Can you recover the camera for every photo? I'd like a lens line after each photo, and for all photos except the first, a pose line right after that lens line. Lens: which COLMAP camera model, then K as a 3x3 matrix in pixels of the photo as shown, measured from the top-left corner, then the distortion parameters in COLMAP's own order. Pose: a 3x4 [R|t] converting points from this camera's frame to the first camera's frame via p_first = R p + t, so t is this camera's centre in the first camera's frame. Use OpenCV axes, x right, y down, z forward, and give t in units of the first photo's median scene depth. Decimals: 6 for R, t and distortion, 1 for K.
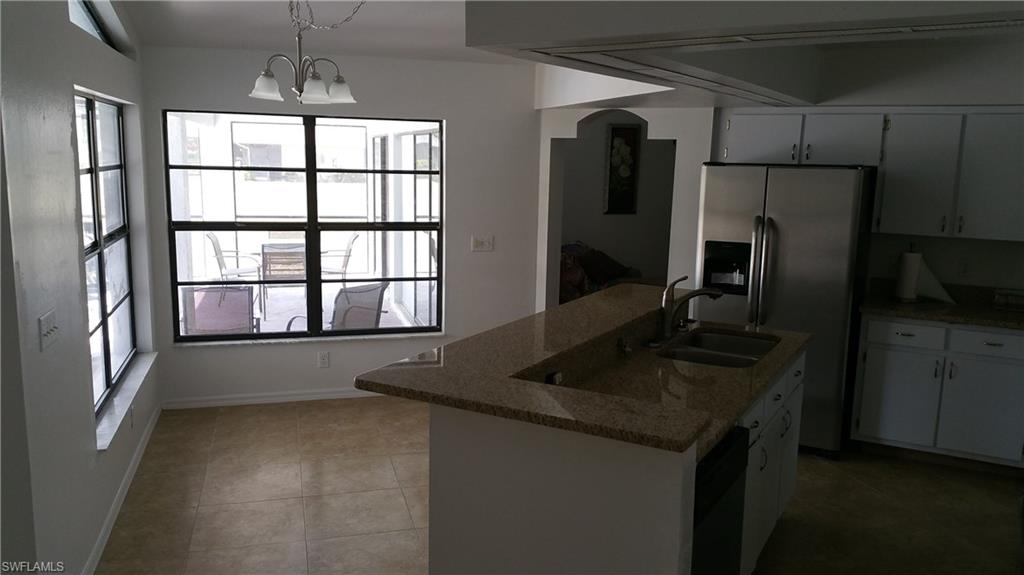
lens RADIAL K [[817.5, 0, 535.7], [0, 817.5, 287.5], [0, 0, 1]] dist [-0.011874, -0.007581]
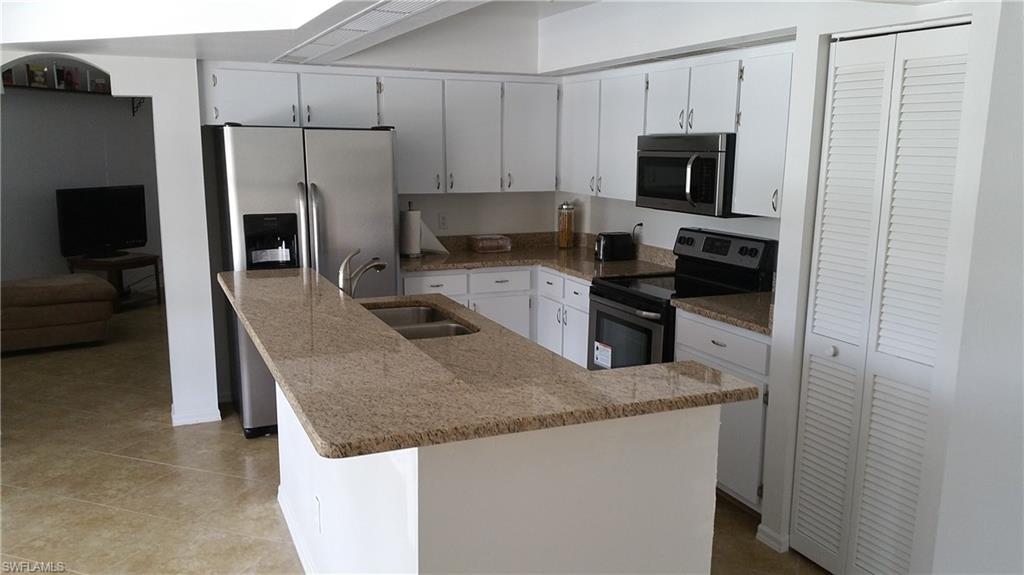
lens RADIAL K [[817.5, 0, 535.7], [0, 817.5, 287.5], [0, 0, 1]] dist [-0.011874, -0.007581]
pose [[0.602518, -0.150295, 0.783827, -0.296756], [0.125134, 0.987752, 0.093208, -0.023700], [-0.788235, 0.041924, 0.613945, 0.233973]]
